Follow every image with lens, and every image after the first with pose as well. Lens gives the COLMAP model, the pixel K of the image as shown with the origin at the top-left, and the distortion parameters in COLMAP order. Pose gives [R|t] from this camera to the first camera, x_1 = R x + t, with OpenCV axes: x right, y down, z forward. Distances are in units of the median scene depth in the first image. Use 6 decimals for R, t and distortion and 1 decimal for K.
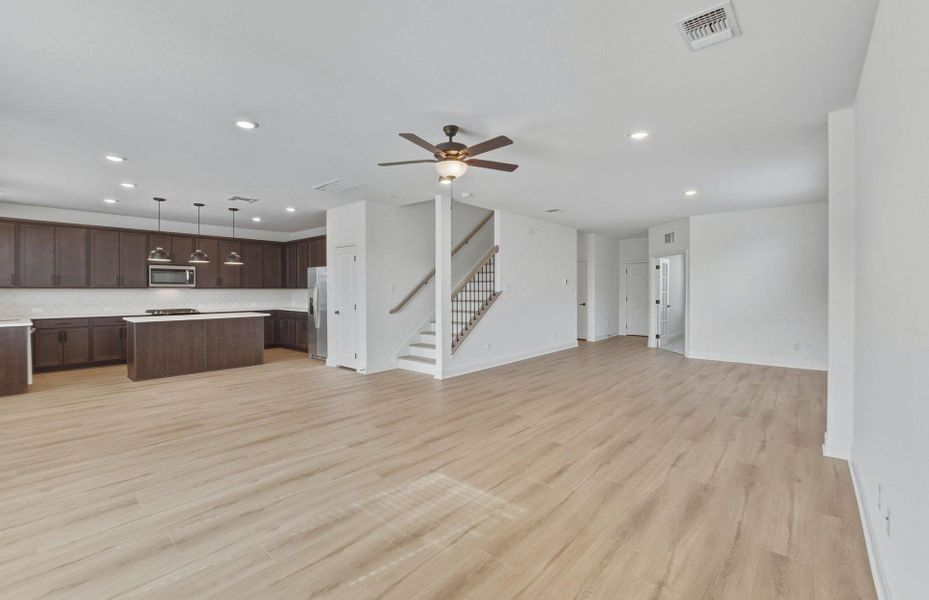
lens RADIAL K [[393.4, 0, 462.6], [0, 393.4, 291.7], [0, 0, 1]] dist [0.000168, -0.000961]
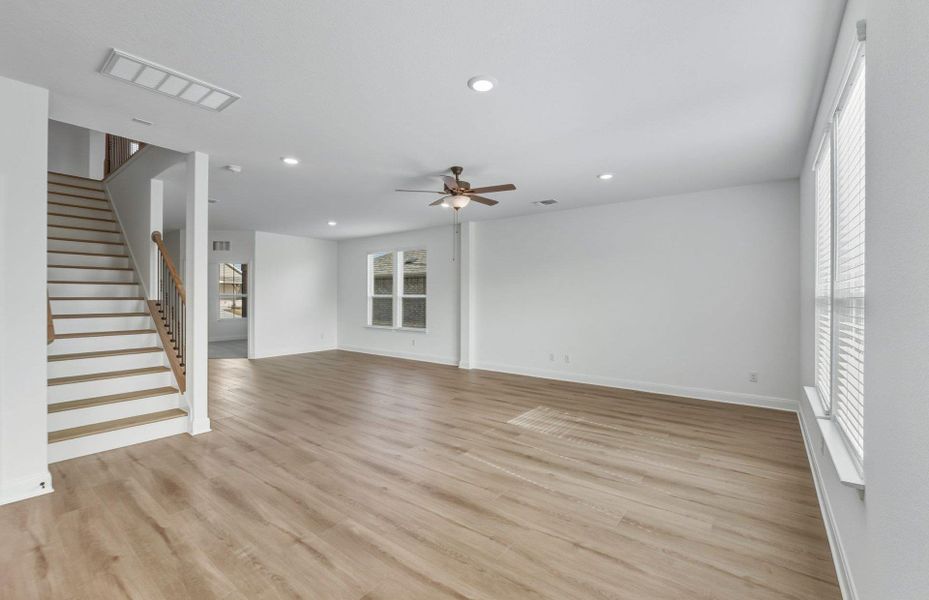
lens RADIAL K [[393.4, 0, 458.0], [0, 393.4, 303.2], [0, 0, 1]] dist [0.000168, -0.000961]
pose [[-0.055204, -0.008600, 0.998438, -1.638829], [-0.004455, 0.999955, 0.008367, -0.000624], [-0.998465, -0.003986, -0.055240, 1.354484]]
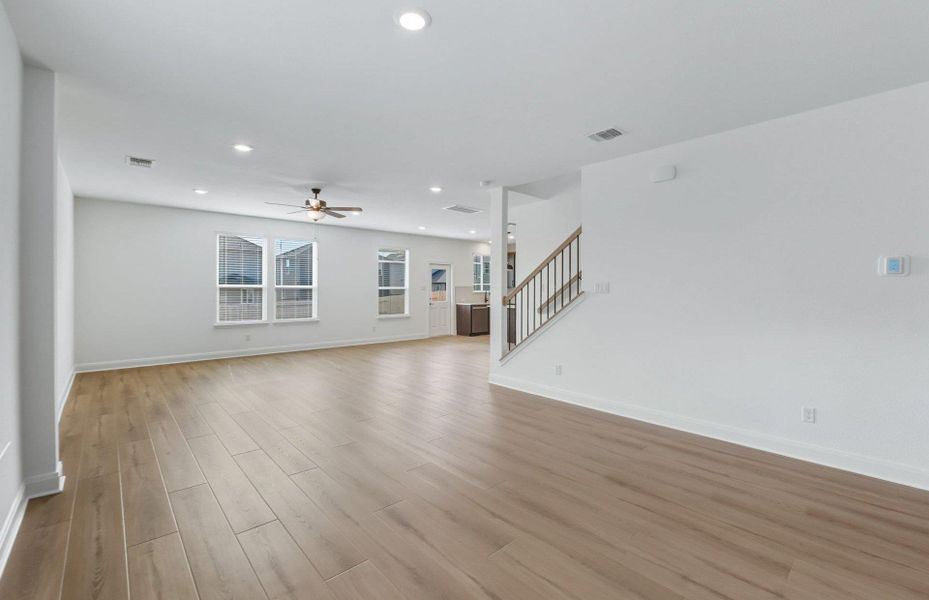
lens RADIAL K [[393.4, 0, 469.0], [0, 393.4, 298.0], [0, 0, 1]] dist [0.000168, -0.000961]
pose [[-0.117349, 0.007742, -0.993061, 0.658091], [0.005636, 0.999959, 0.007130, -0.005605], [0.993075, -0.004760, -0.117388, 0.785833]]
